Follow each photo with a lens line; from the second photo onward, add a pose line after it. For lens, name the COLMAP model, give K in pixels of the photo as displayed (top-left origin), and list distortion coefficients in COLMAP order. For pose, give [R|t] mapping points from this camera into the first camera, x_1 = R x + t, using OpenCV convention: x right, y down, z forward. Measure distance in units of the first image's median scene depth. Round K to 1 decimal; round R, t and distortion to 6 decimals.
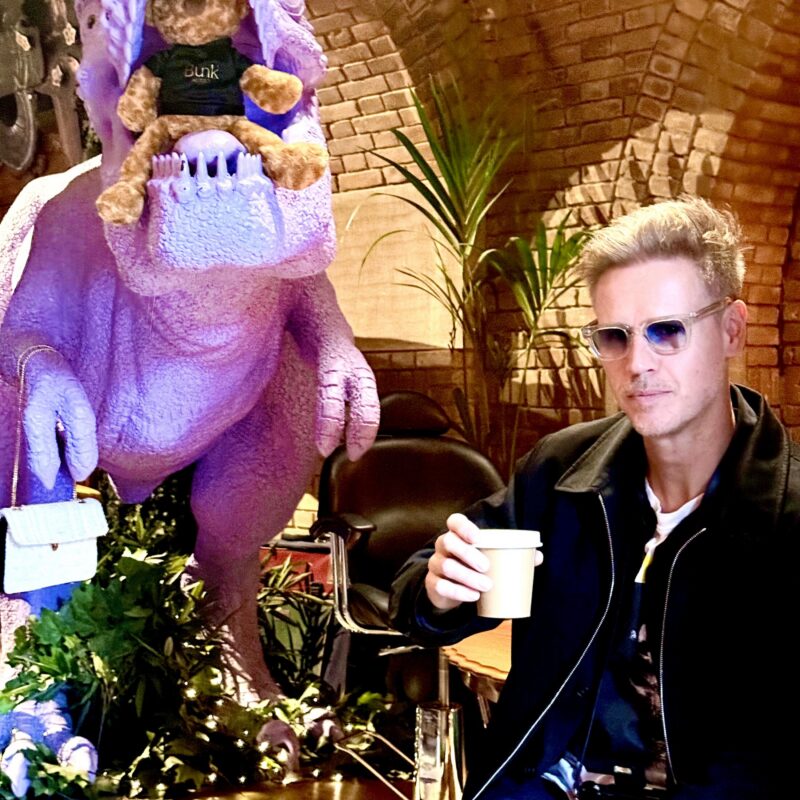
lens RADIAL K [[1535.5, 0, 375.9], [0, 1535.5, 376.5], [0, 0, 1]] dist [0.129820, 0.000000]
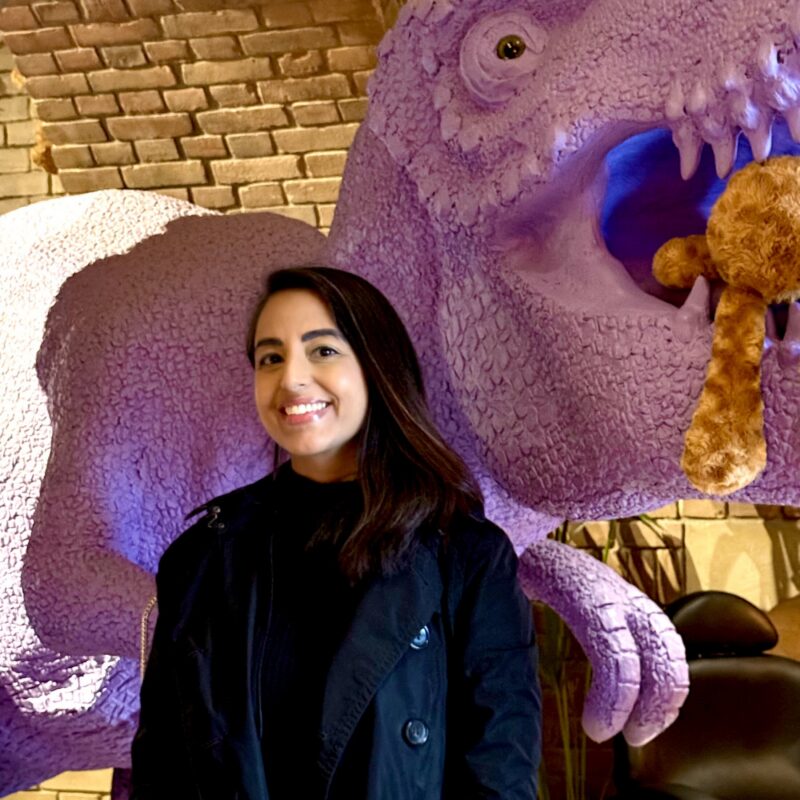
lens RADIAL K [[1841.4, 0, 468.3], [0, 1841.4, 369.6], [0, 0, 1]] dist [0.149639, 0.000000]
pose [[0.888232, 0.009067, 0.459306, -0.348789], [0.011427, 0.999060, -0.041822, -0.055966], [-0.459253, 0.042396, 0.887293, 0.279814]]
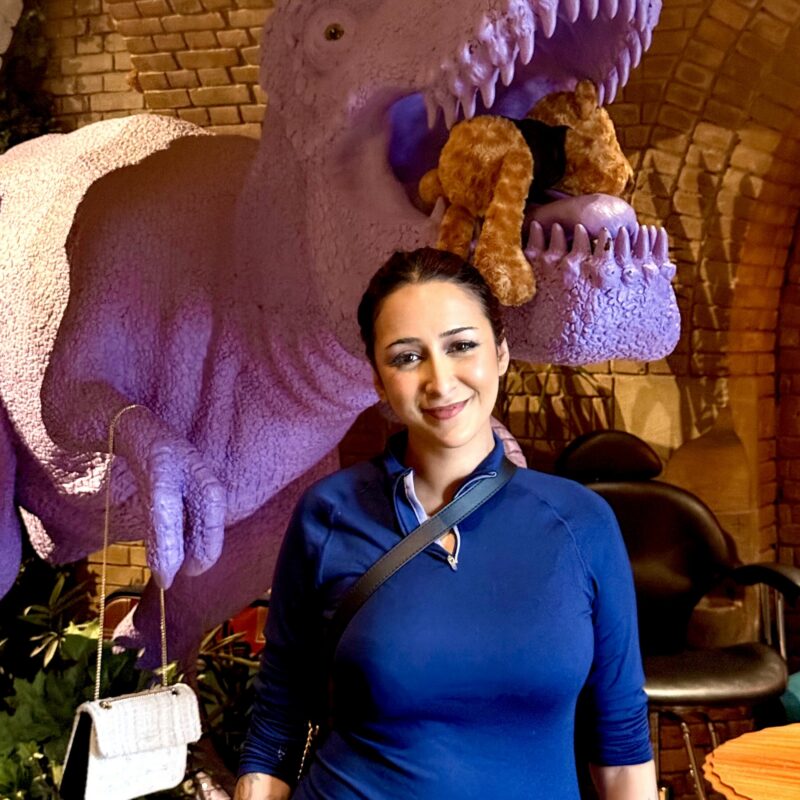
lens RADIAL K [[1673.2, 0, 401.7], [0, 1673.2, 293.2], [0, 0, 1]] dist [0.141509, 0.000000]
pose [[0.946800, 0.015964, 0.321427, -0.295090], [-0.013425, 0.999859, -0.010113, -0.056945], [-0.321543, 0.005259, 0.946880, 0.106418]]
